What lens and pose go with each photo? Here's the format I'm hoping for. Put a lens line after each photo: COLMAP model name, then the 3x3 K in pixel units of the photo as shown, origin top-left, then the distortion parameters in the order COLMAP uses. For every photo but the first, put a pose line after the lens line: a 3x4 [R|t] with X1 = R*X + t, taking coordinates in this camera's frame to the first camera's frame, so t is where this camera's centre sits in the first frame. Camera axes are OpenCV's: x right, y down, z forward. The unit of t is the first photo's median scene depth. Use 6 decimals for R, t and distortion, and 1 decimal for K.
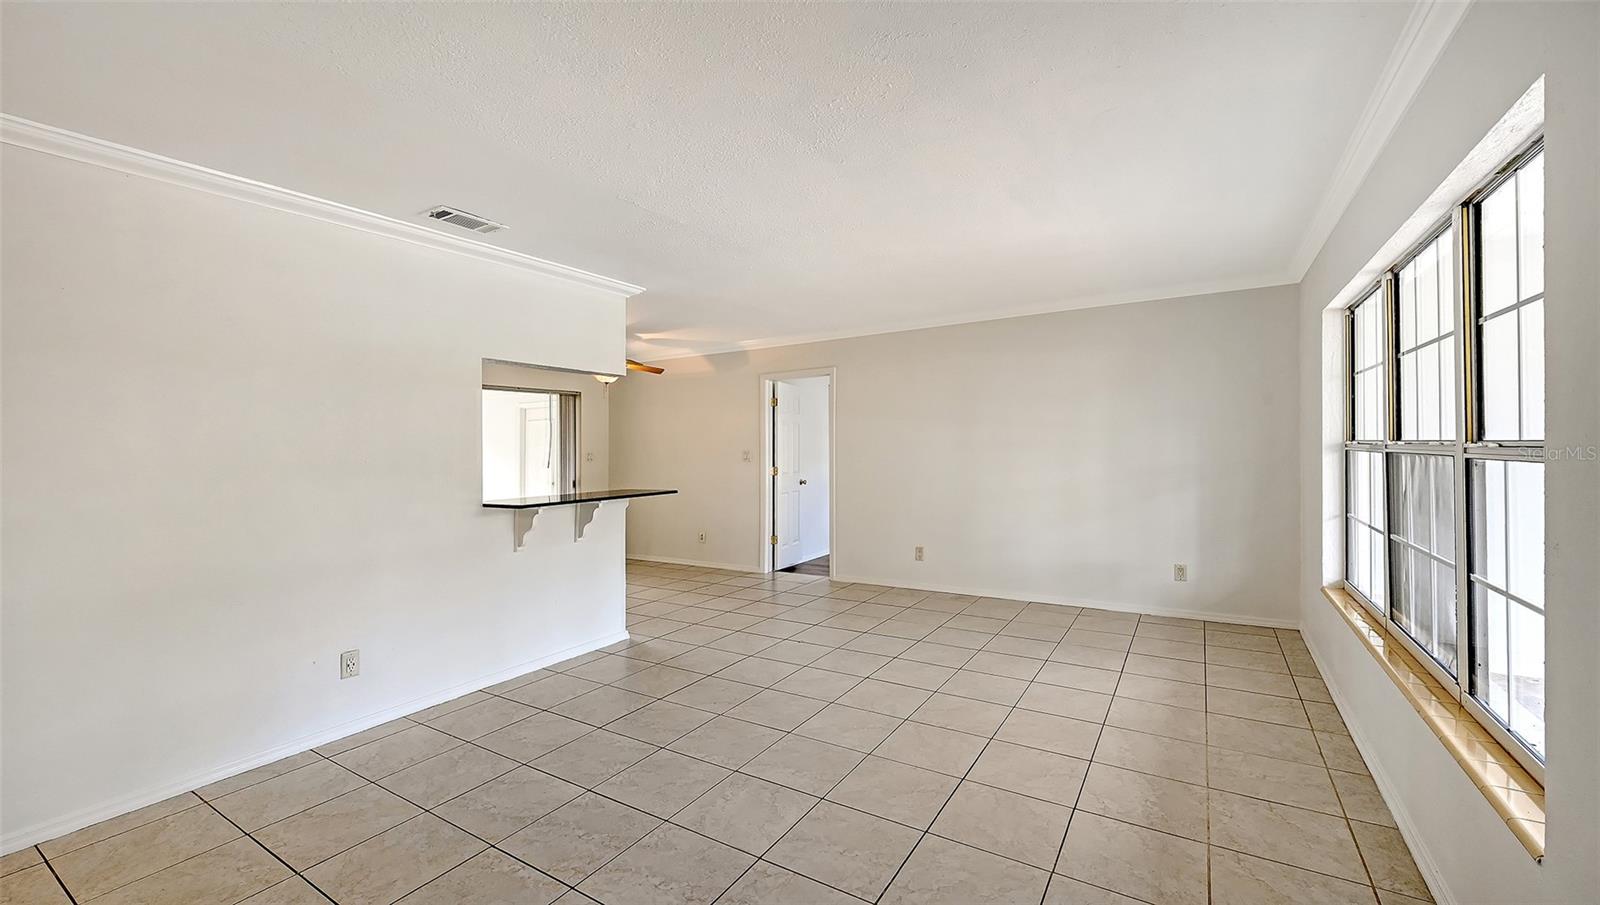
lens RADIAL K [[643.1, 0, 789.1], [0, 643.1, 450.8], [0, 0, 1]] dist [0.000546, -0.000044]
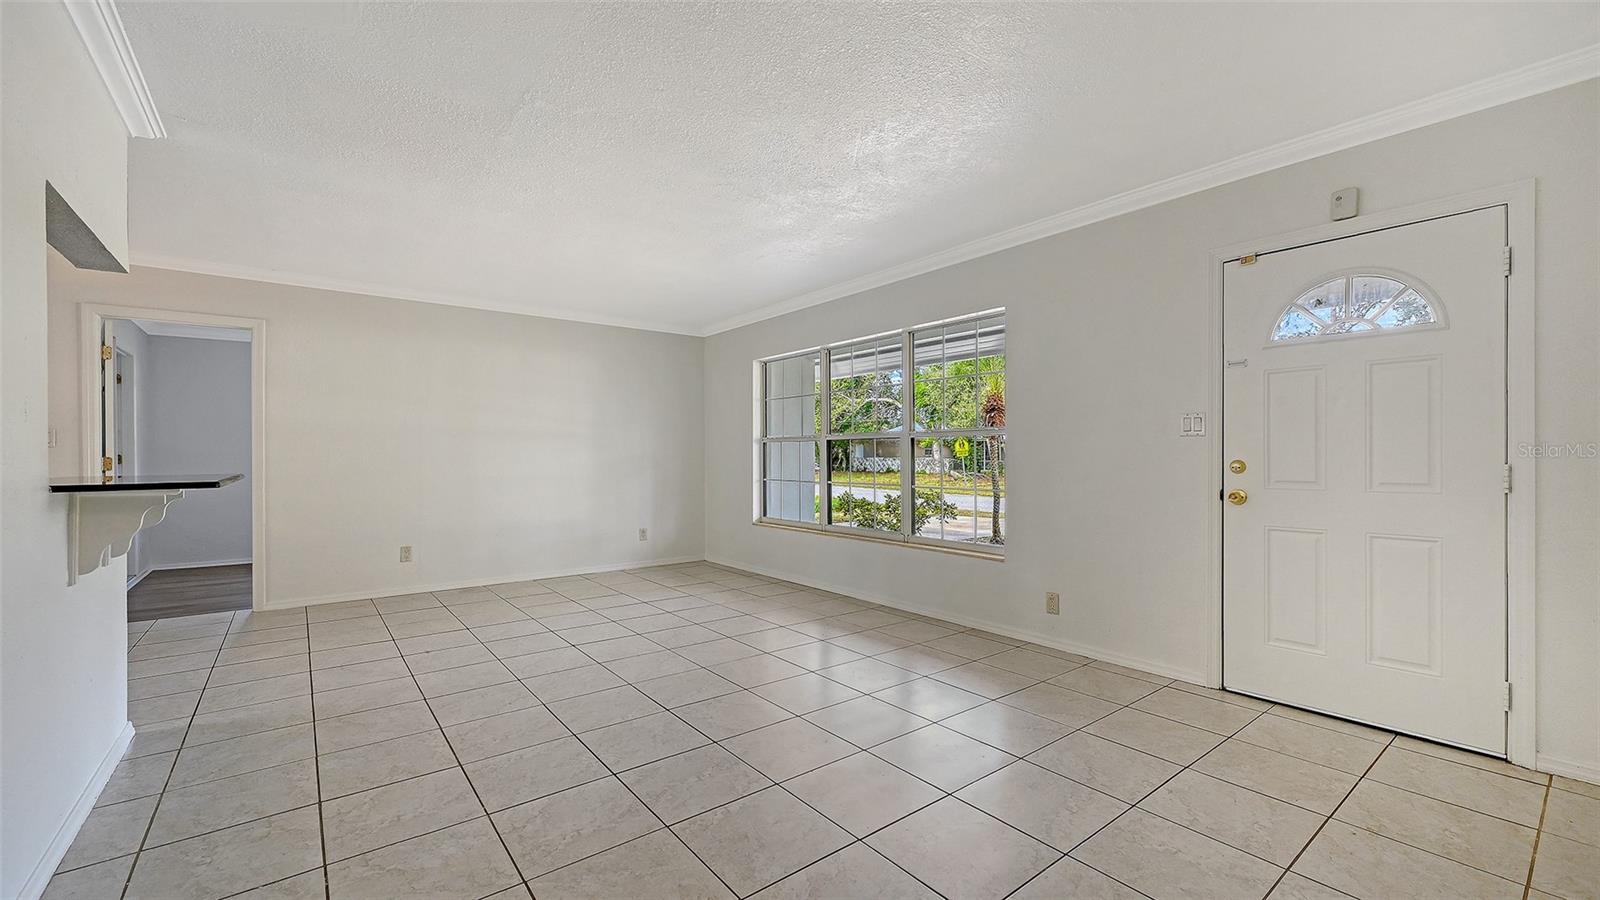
lens RADIAL K [[651.1, 0, 797.1], [0, 651.1, 459.4], [0, 0, 1]] dist [-0.001376, -0.000038]
pose [[0.329238, 0.015587, 0.944118, -0.646212], [-0.000832, 0.999868, -0.016217, 0.061010], [-0.944247, 0.004554, 0.329207, 0.271801]]
